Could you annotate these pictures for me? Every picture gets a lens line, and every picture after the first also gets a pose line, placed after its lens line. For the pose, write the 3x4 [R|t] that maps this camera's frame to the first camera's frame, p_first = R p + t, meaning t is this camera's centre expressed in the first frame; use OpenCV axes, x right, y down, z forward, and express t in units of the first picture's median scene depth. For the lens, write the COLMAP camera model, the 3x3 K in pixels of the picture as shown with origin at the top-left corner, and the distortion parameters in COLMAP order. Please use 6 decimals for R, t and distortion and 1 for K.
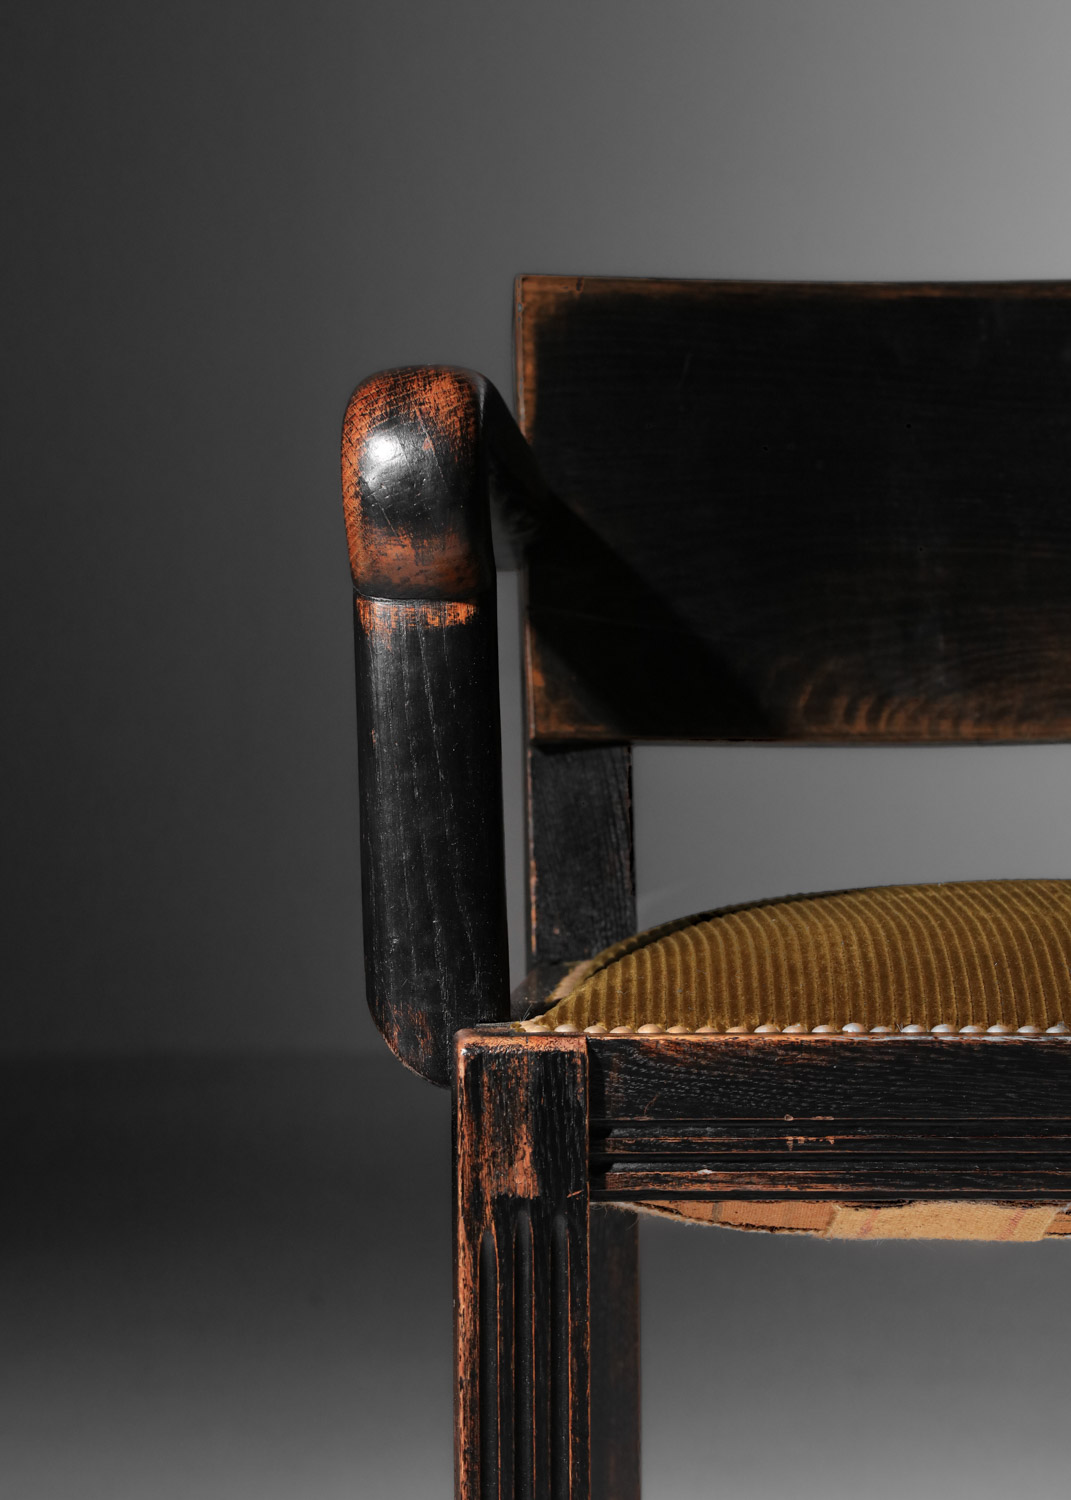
lens RADIAL K [[5048.0, 0, 535.7], [0, 5048.0, 745.2], [0, 0, 1]] dist [0.165363, 0.000000]
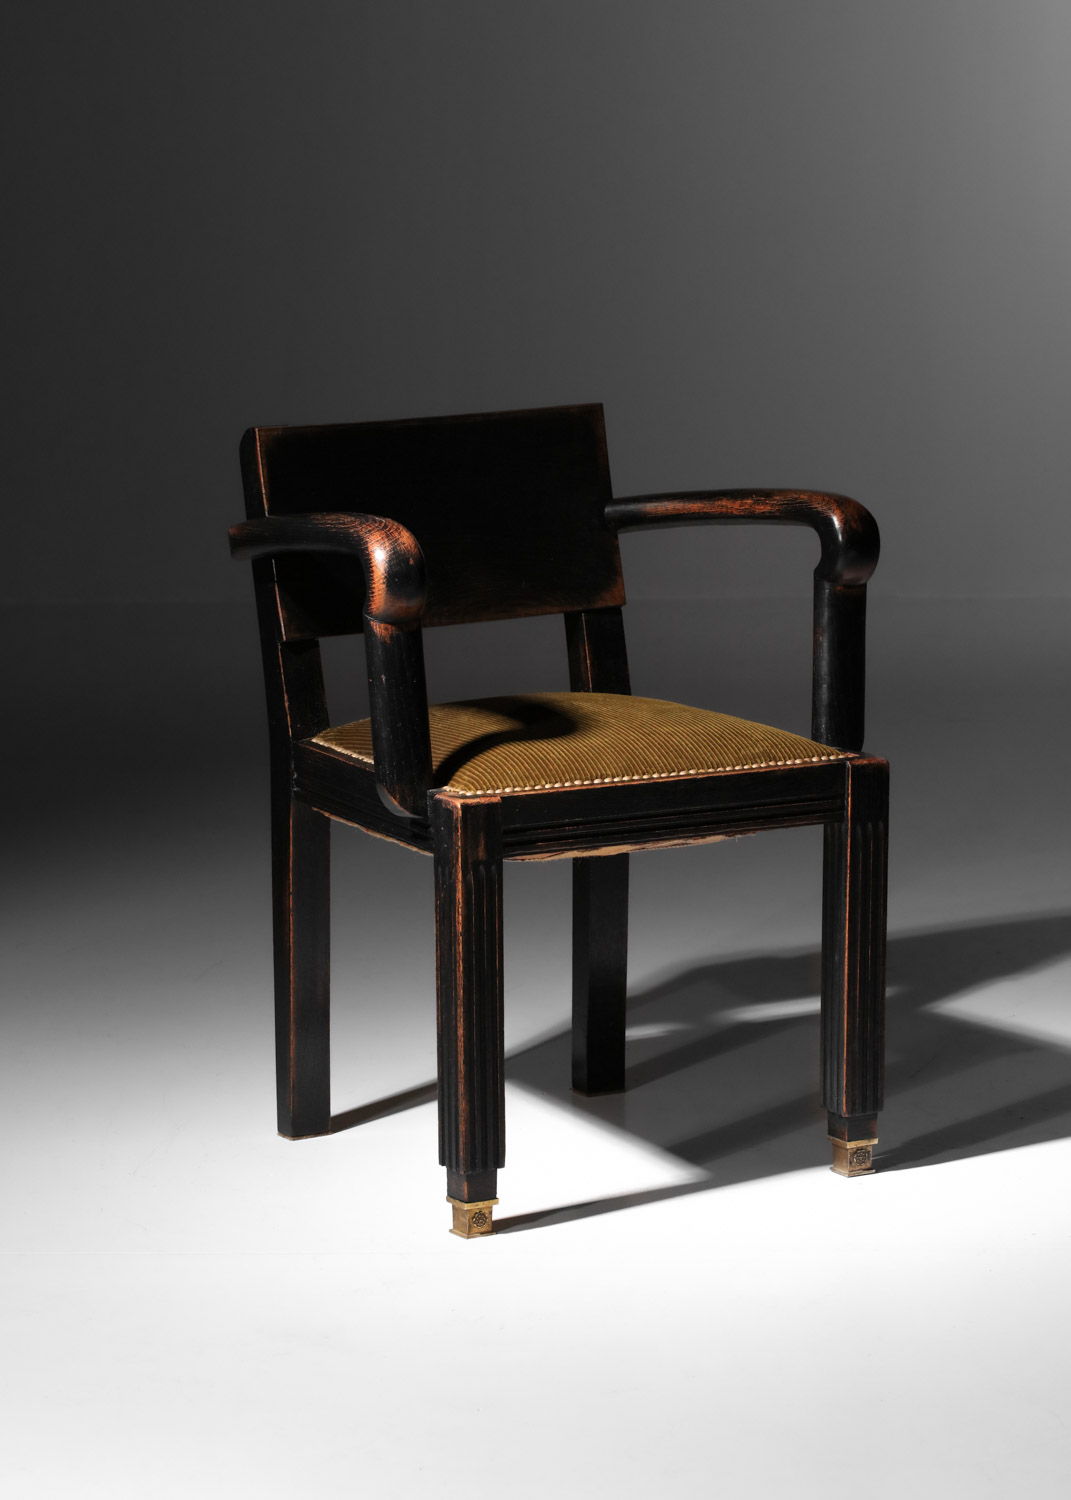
lens RADIAL K [[4838.8, 0, 538.2], [0, 4838.8, 748.9], [0, 0, 1]] dist [0.279130, 0.000000]
pose [[0.880077, -0.077725, 0.468426, -1.081639], [0.016394, 0.990898, 0.133617, -0.283463], [-0.474548, -0.109913, 0.873341, -1.110386]]
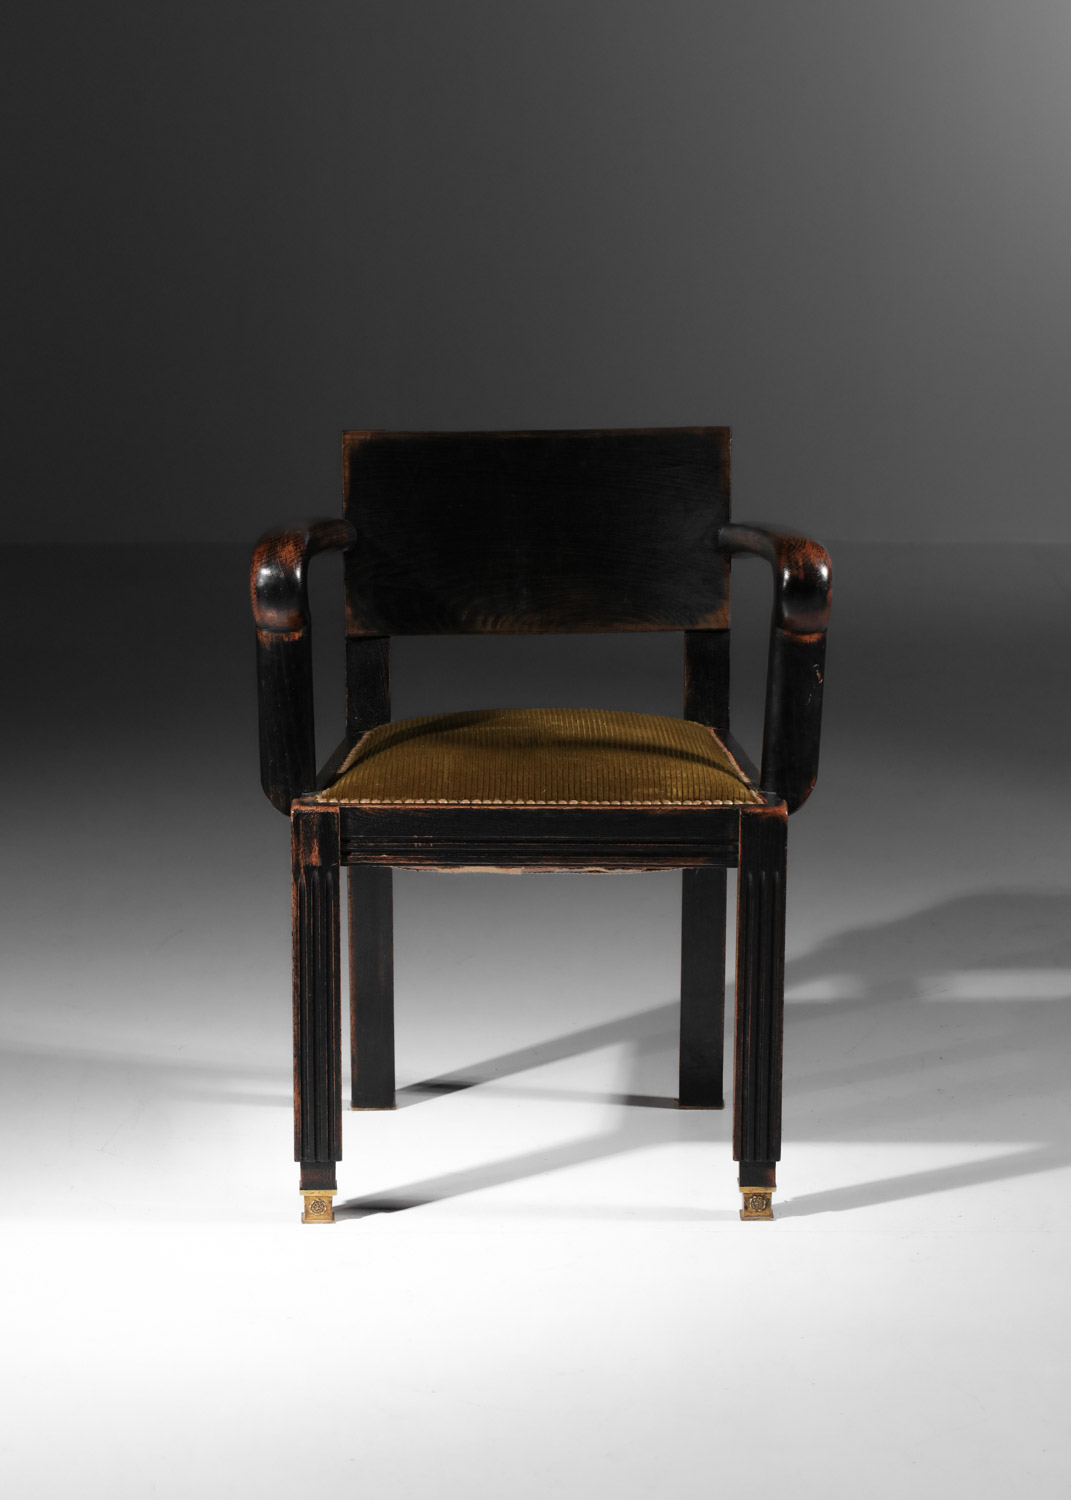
lens RADIAL K [[5048.0, 0, 533.5], [0, 5048.0, 752.0], [0, 0, 1]] dist [0.165363, 0.000000]
pose [[0.999614, 0.009540, -0.026097, 0.175506], [-0.005268, 0.987250, 0.159088, -0.381341], [0.027282, -0.158889, 0.986920, -1.566254]]
